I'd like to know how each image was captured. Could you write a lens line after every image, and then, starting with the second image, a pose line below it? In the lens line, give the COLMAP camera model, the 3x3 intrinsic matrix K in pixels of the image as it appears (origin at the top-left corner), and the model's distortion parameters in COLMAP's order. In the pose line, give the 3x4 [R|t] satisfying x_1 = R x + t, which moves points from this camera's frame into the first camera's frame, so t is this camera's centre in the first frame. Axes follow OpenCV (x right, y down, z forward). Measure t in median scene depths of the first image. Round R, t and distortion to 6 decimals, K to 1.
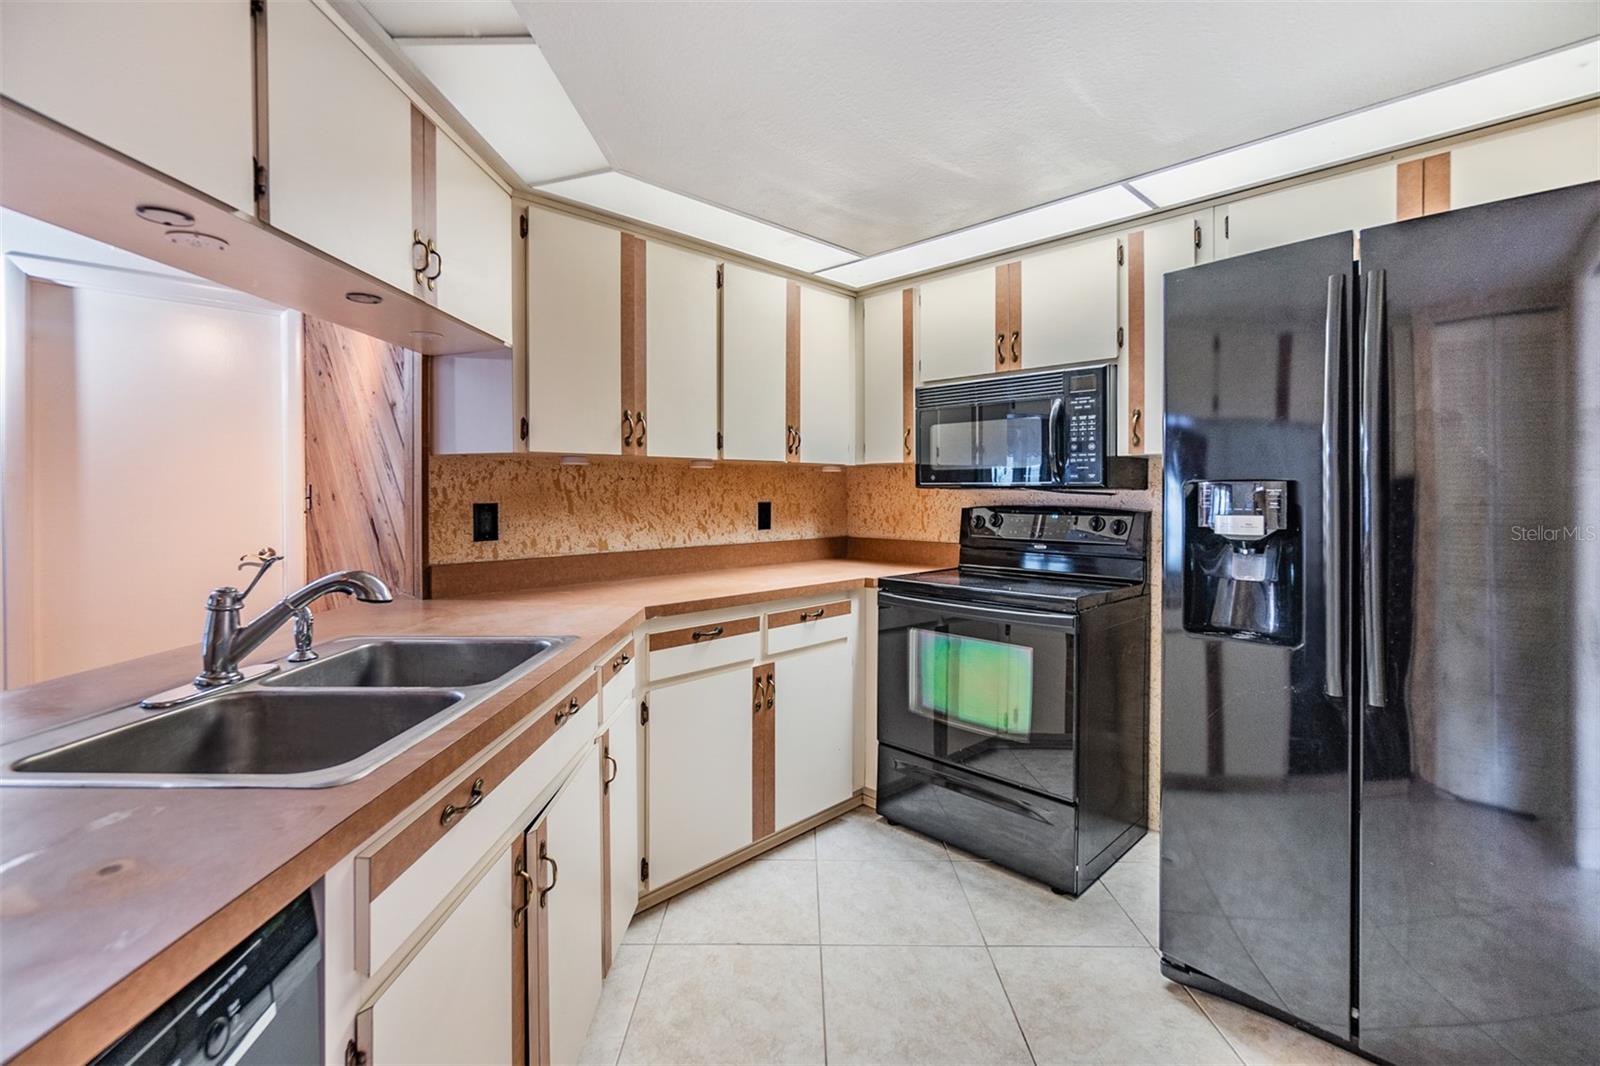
lens RADIAL K [[702.0, 0, 828.8], [0, 702.0, 492.5], [0, 0, 1]] dist [-0.004524, 0.001545]
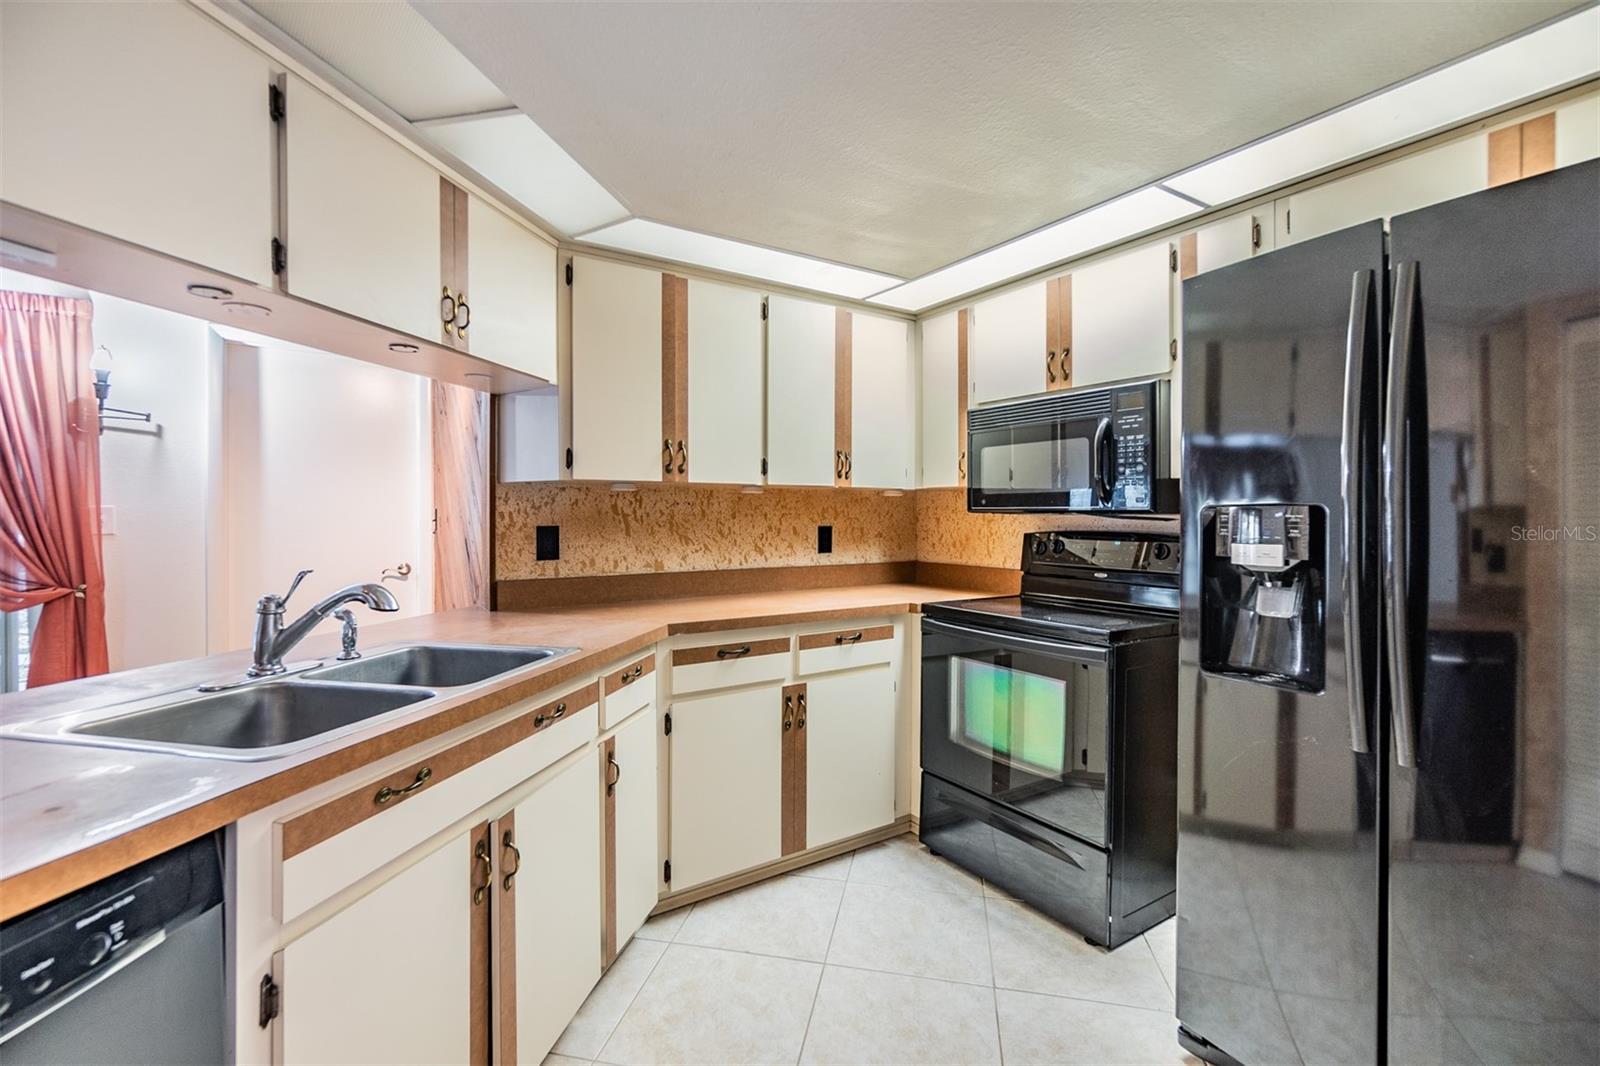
lens RADIAL K [[702.0, 0, 834.9], [0, 702.0, 513.6], [0, 0, 1]] dist [-0.004524, 0.001545]
pose [[0.979495, 0.001986, -0.201457, 0.188488], [-0.002723, 0.999991, -0.003379, -0.001561], [0.201448, 0.003859, 0.979492, 0.007627]]
